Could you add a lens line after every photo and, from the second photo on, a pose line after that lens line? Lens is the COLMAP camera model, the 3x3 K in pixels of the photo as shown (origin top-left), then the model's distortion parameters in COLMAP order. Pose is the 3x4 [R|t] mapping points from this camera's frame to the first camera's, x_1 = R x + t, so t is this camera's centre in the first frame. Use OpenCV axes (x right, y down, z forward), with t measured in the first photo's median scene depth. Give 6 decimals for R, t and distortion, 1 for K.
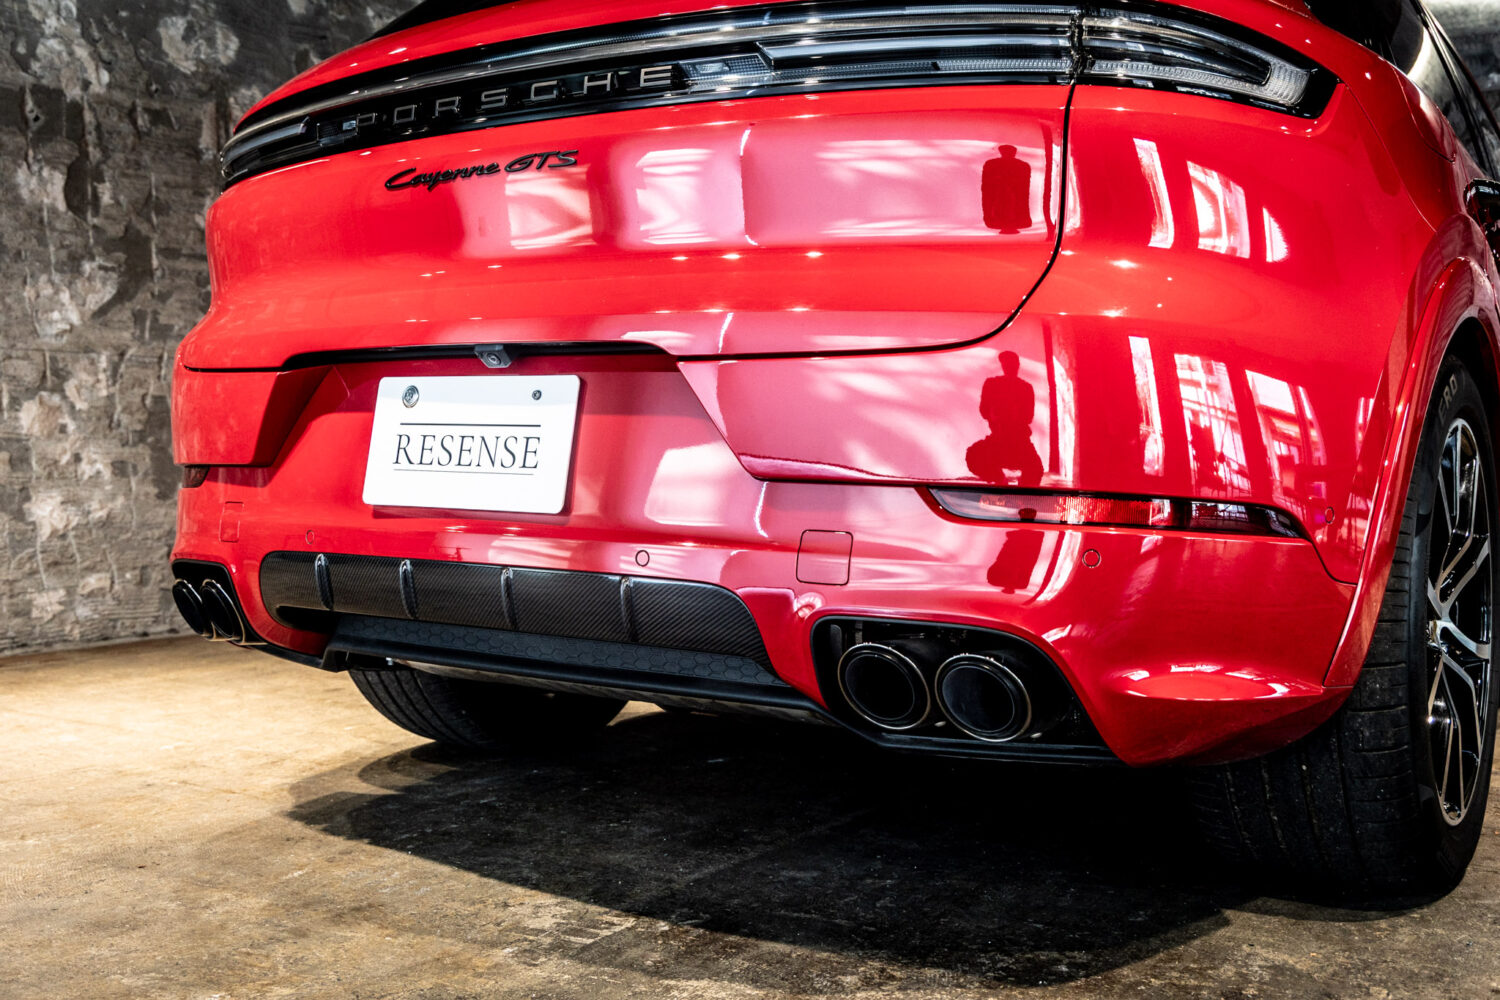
lens RADIAL K [[1500.3, 0, 750.0], [0, 1500.3, 500.0], [0, 0, 1]] dist [0.012477, 0.000934]
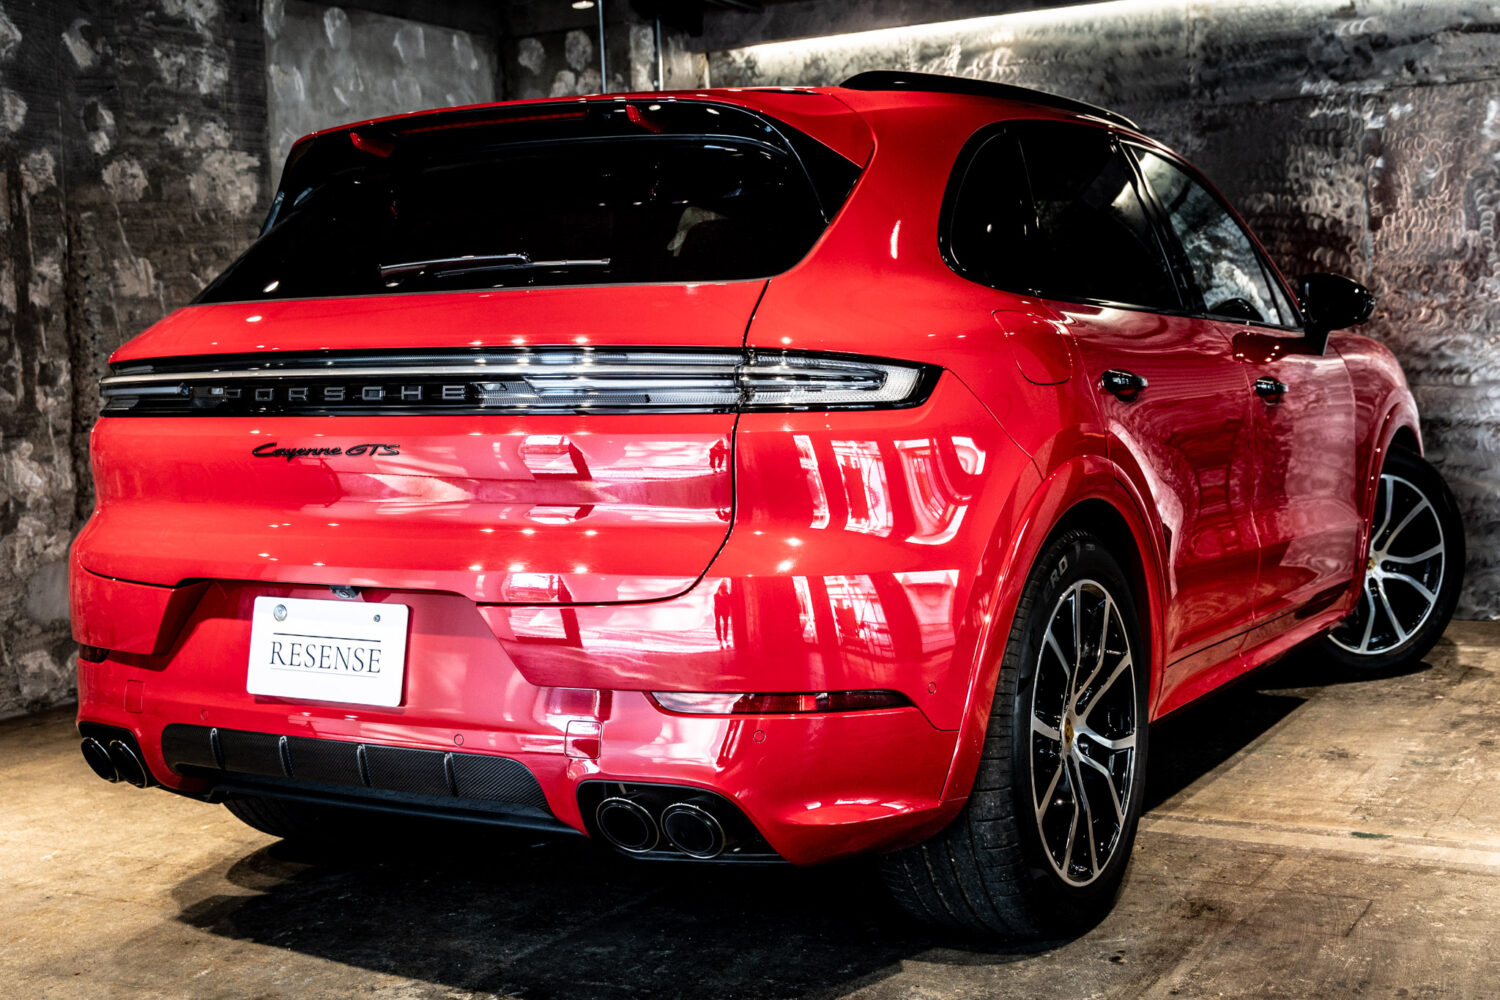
lens RADIAL K [[1874.2, 0, 747.6], [0, 1874.2, 487.8], [0, 0, 1]] dist [0.007699, -0.016162]
pose [[0.996301, -0.040346, 0.075872, 0.051327], [0.037750, 0.998662, 0.035342, -0.190505], [-0.077197, -0.032347, 0.996491, -0.576517]]
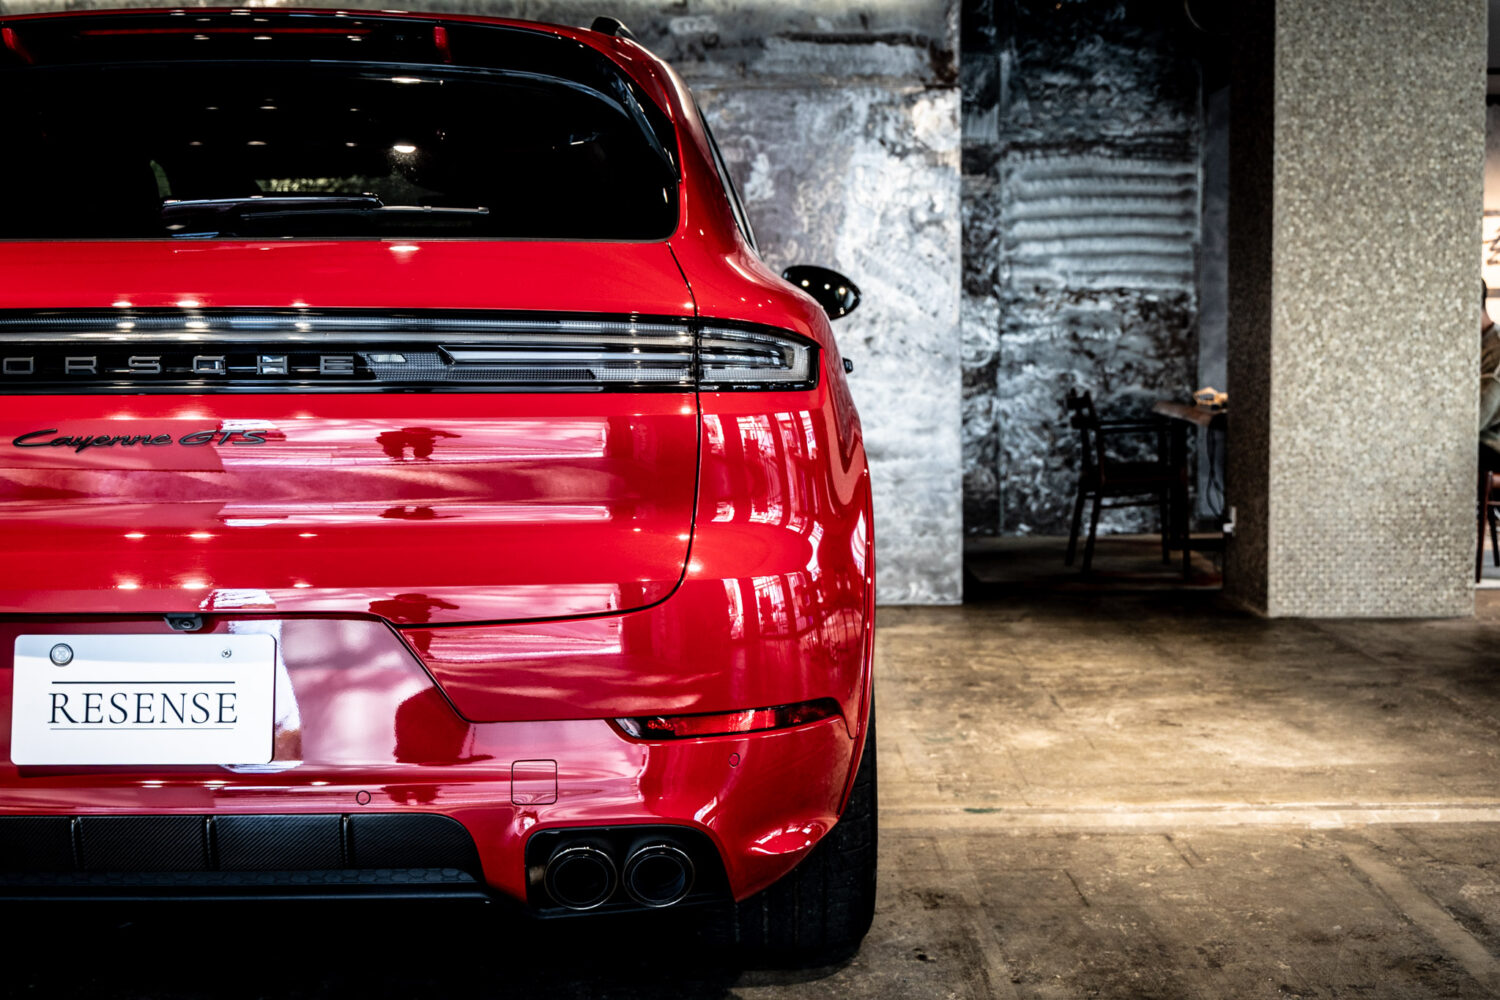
lens RADIAL K [[1928.9, 0, 750.0], [0, 1928.9, 500.0], [0, 0, 1]] dist [-0.027938, -0.003350]
pose [[0.825668, -0.062474, 0.560687, -0.480509], [0.034872, 0.997601, 0.059804, -0.199473], [-0.563078, -0.029826, 0.825865, -0.266084]]
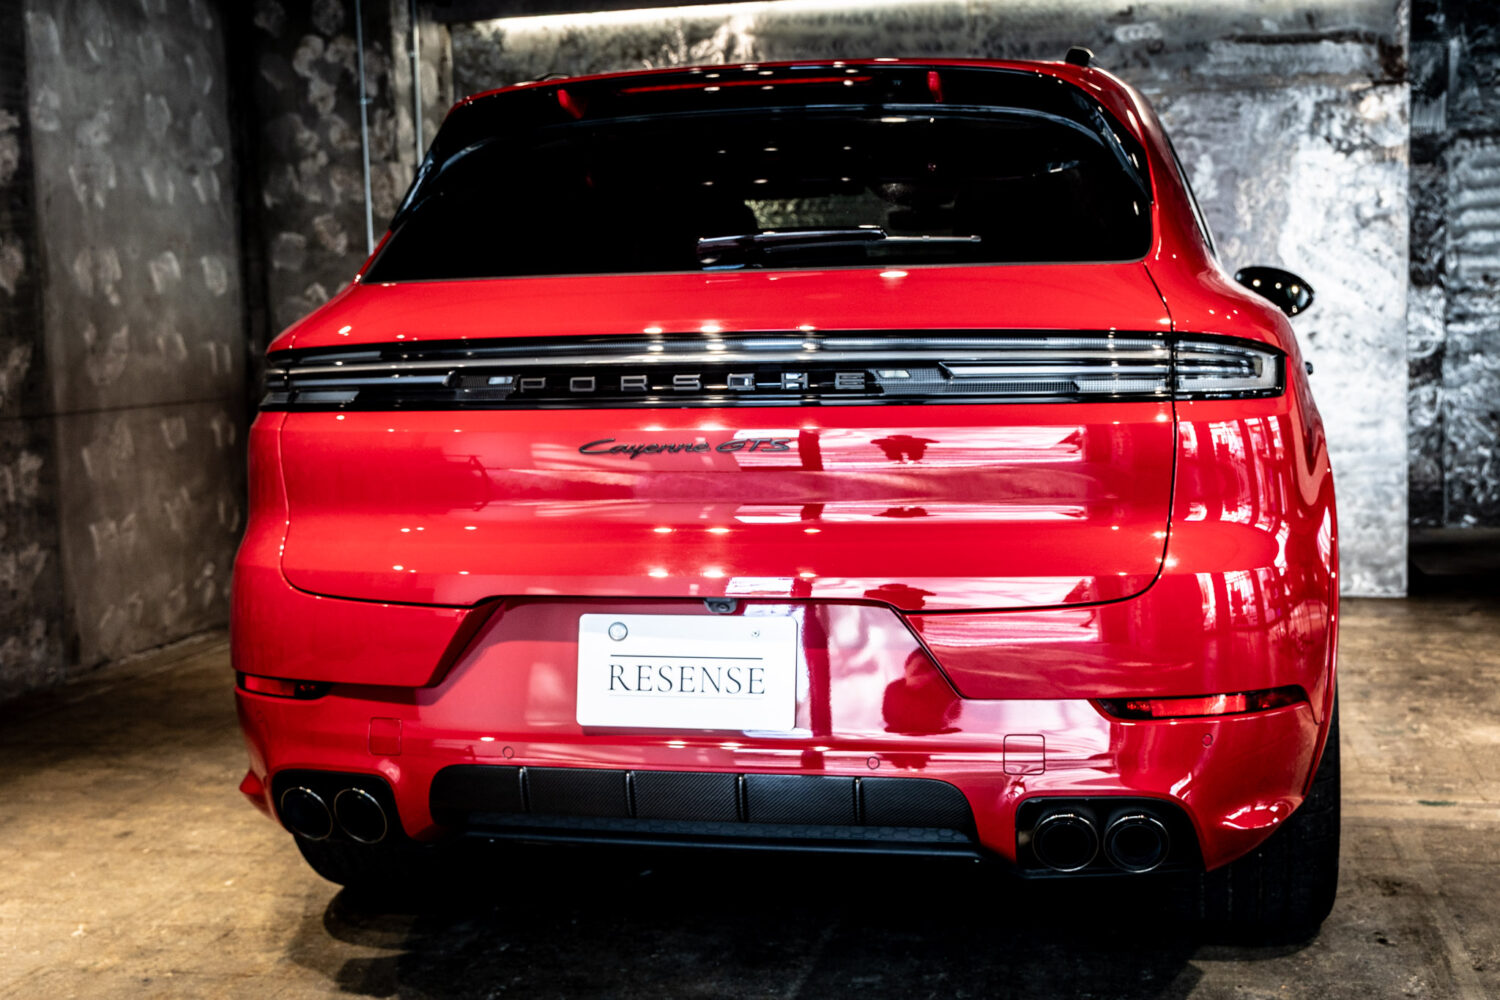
lens RADIAL K [[1886.2, 0, 750.0], [0, 1886.2, 500.0], [0, 0, 1]] dist [0.002621, -0.049882]
pose [[0.928748, -0.062122, 0.365469, -0.567233], [0.044162, 0.997379, 0.057308, -0.215049], [-0.368071, -0.037085, 0.929058, -0.337295]]
